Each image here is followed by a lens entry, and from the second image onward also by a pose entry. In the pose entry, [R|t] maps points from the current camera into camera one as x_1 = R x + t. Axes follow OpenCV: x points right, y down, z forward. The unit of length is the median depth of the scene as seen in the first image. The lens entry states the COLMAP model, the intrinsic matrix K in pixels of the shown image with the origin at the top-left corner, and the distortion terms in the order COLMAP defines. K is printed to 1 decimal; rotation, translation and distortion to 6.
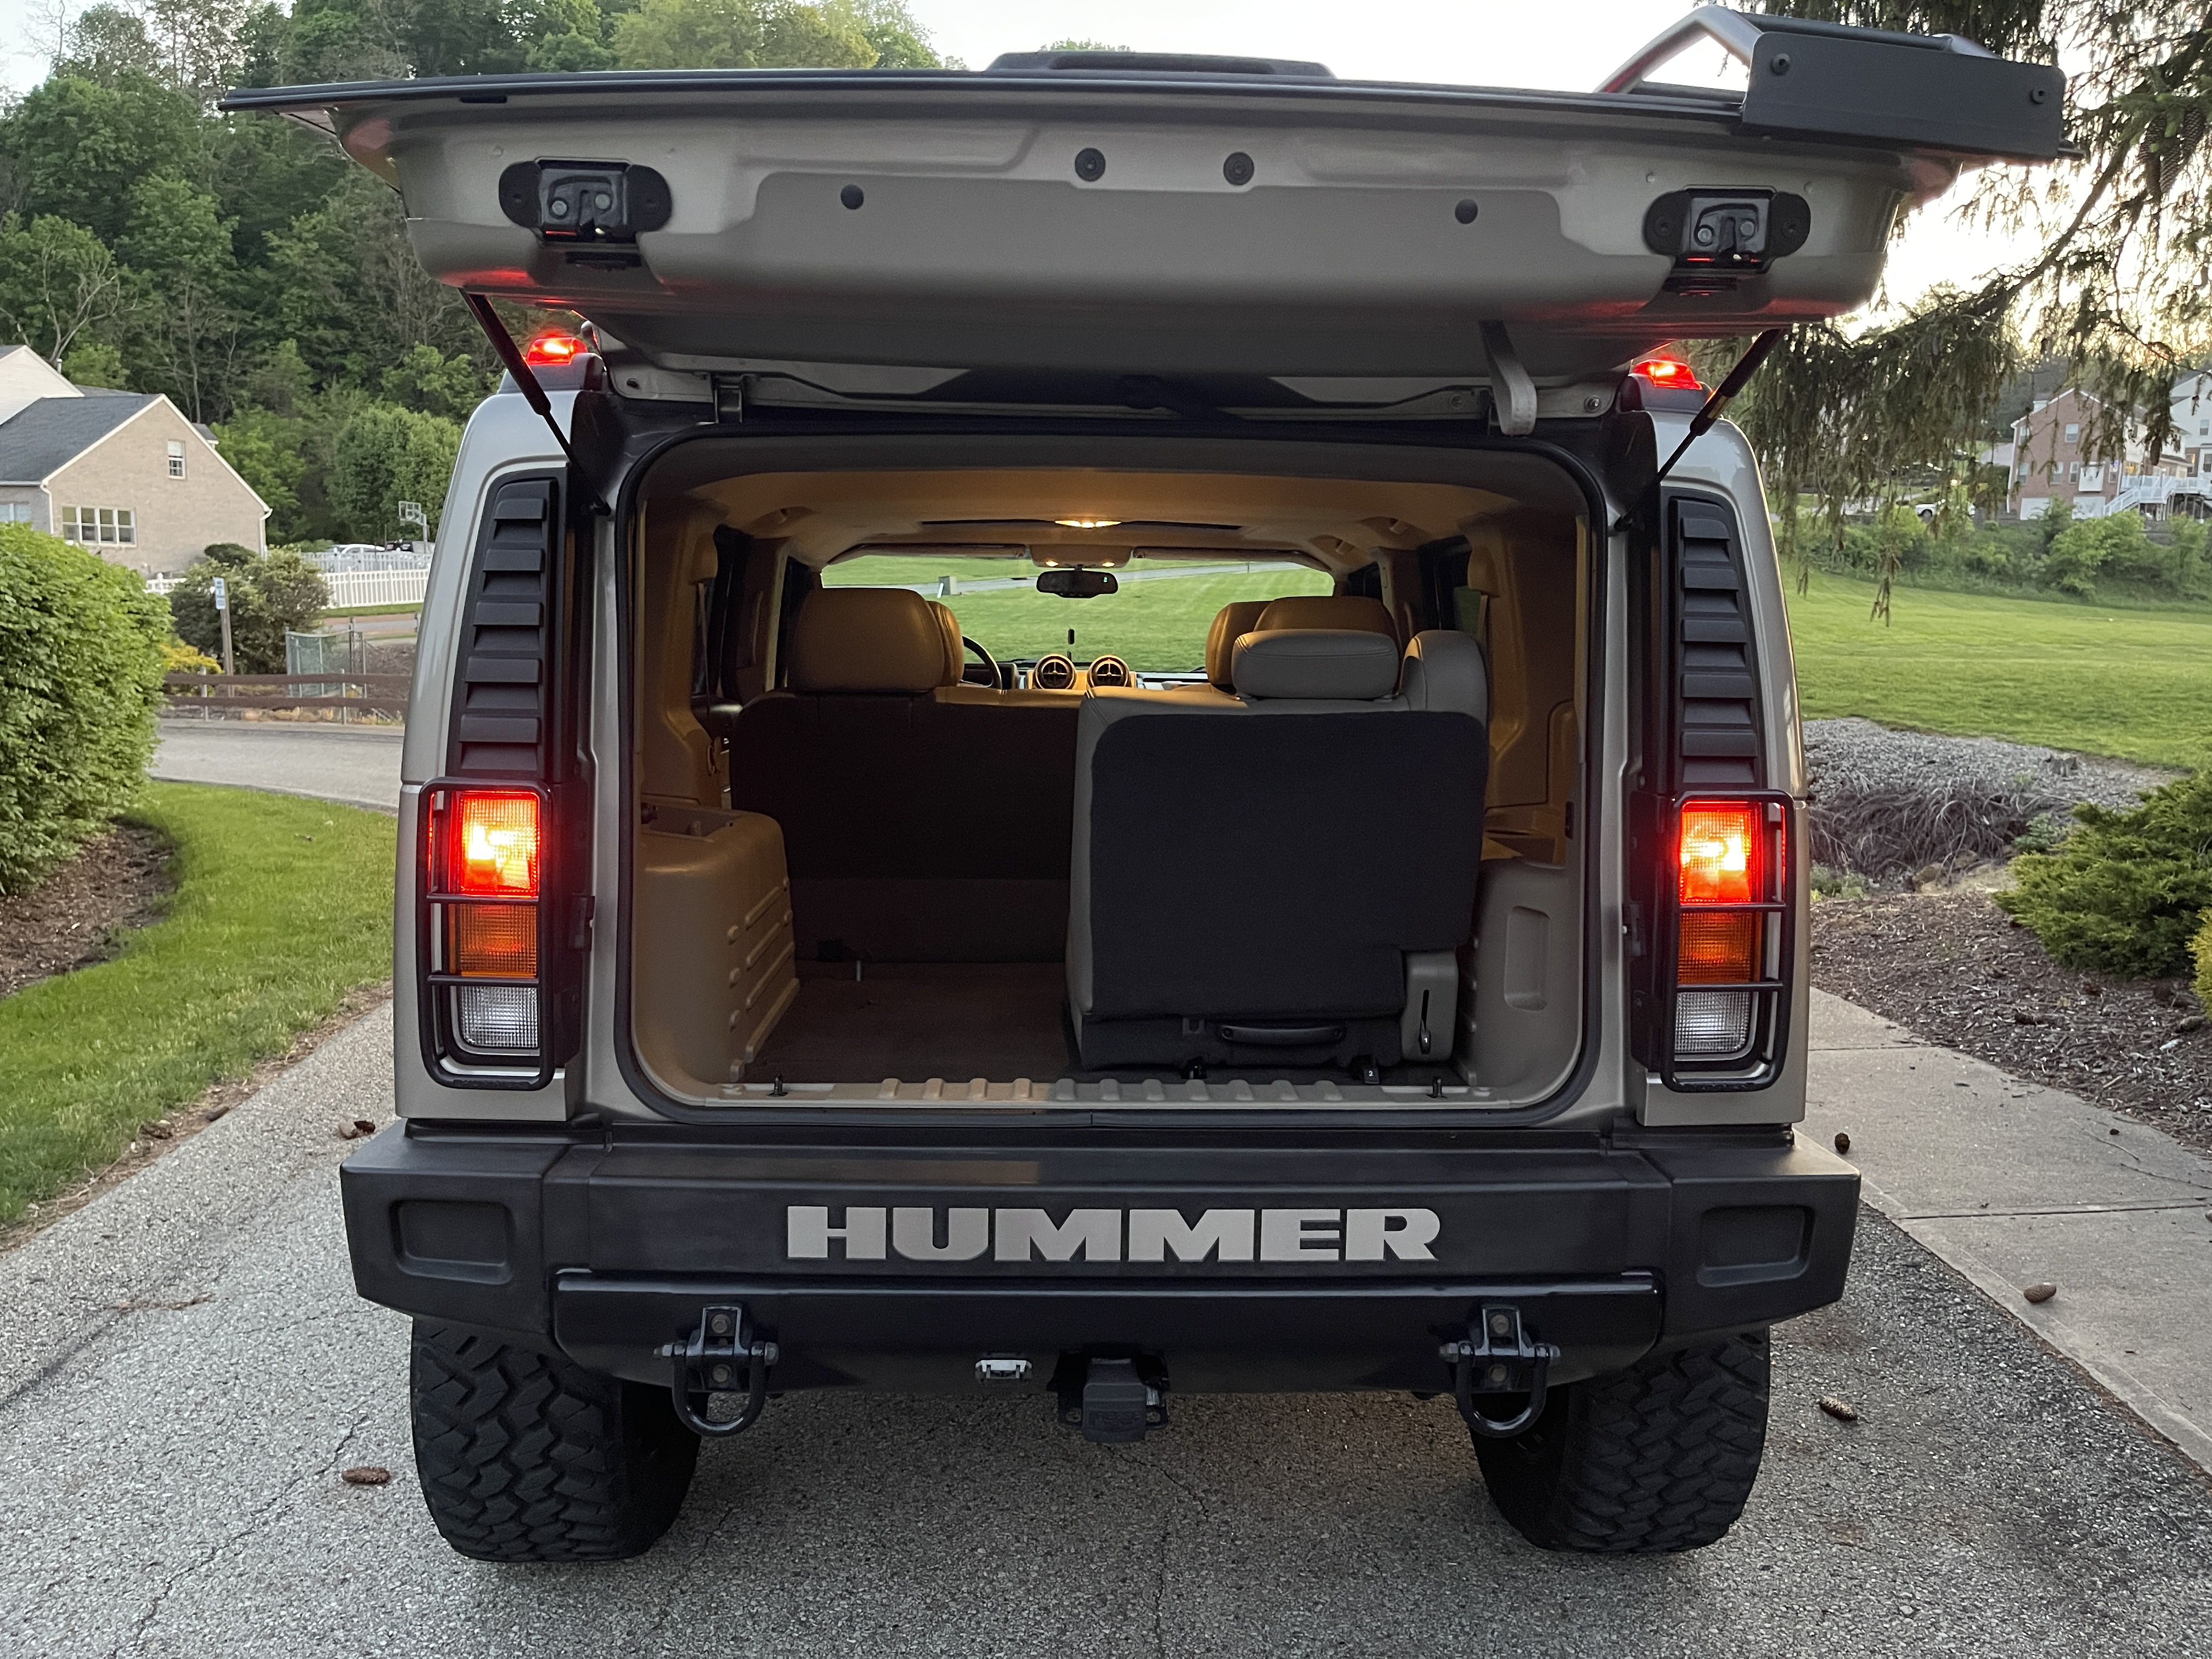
lens RADIAL K [[1662.9, 0, 1106.0], [0, 1662.9, 829.5], [0, 0, 1]] dist [0.117164, -0.152745]
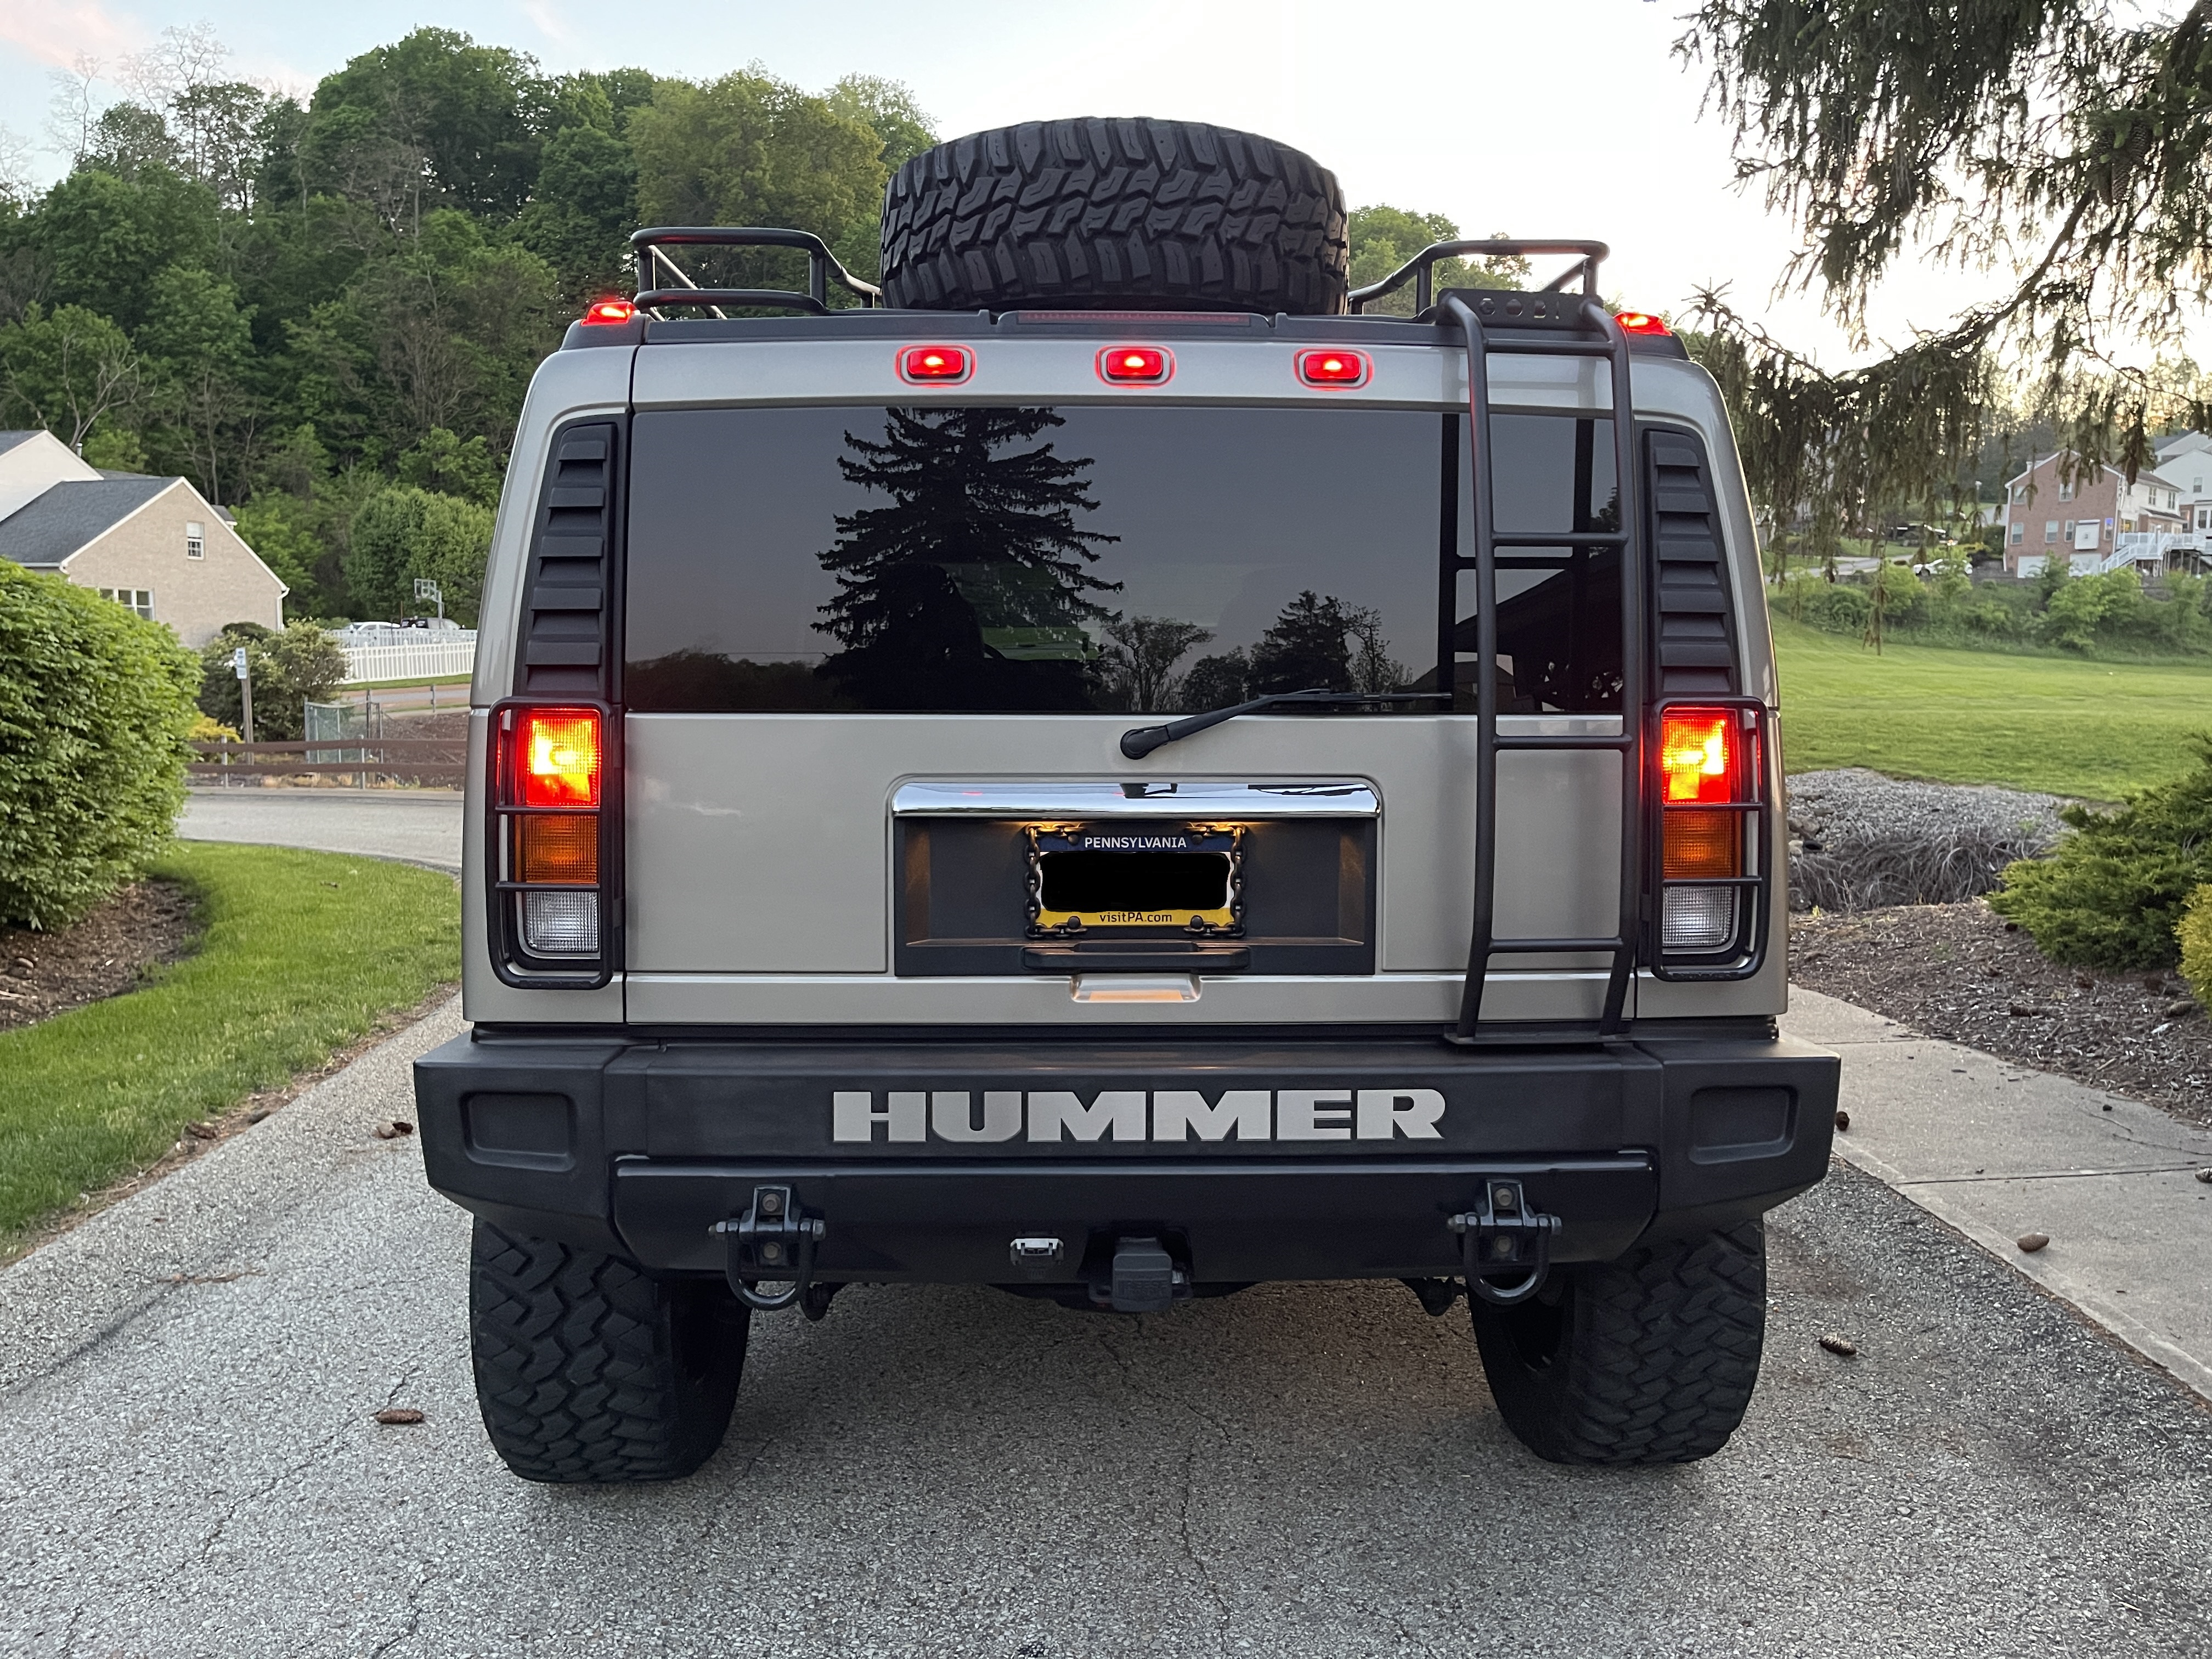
lens RADIAL K [[1660.9, 0, 1115.8], [0, 1660.9, 821.1], [0, 0, 1]] dist [0.112662, -0.141556]
pose [[0.999909, -0.013493, -0.000007, -0.001686], [0.013479, 0.998843, -0.046162, 0.024173], [0.000630, 0.046158, 0.998934, -0.017638]]
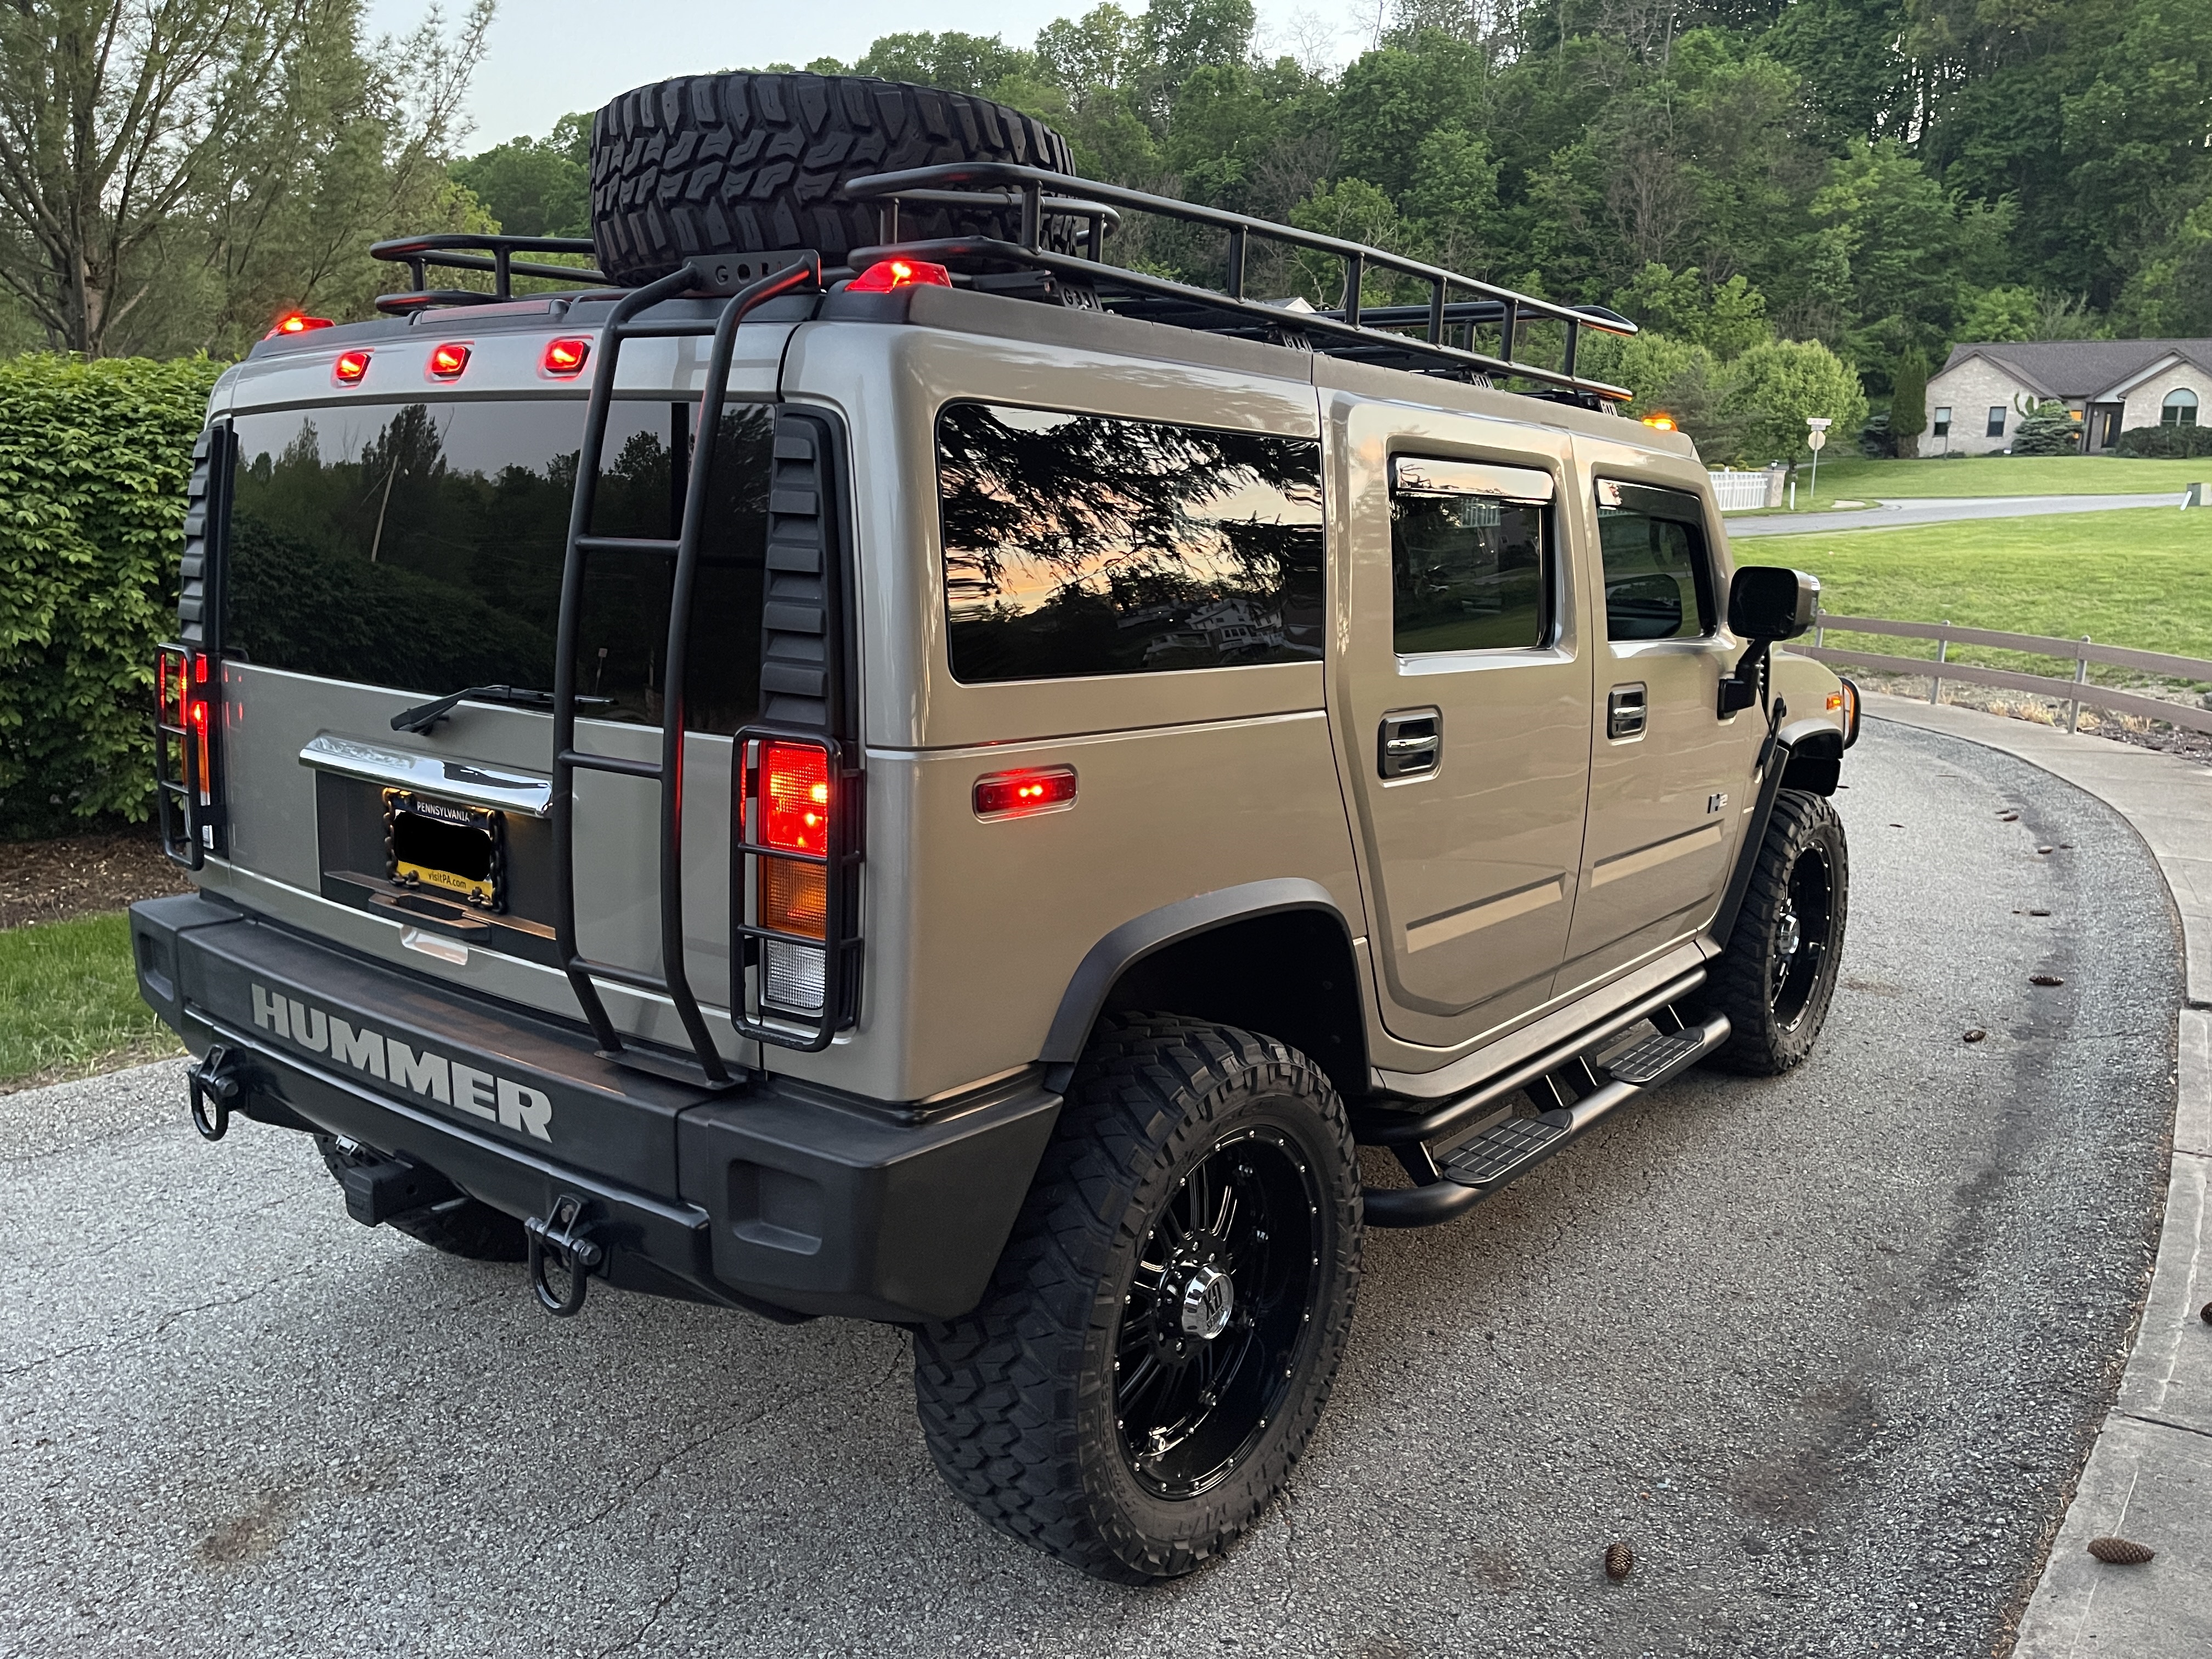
lens RADIAL K [[1646.7, 0, 1144.5], [0, 1646.7, 829.3], [0, 0, 1]] dist [0.133742, -0.135440]
pose [[0.779346, 0.122596, -0.614484, 0.269124], [-0.091322, 0.992425, 0.082177, -0.015527], [0.619904, -0.007928, 0.784638, 0.093441]]
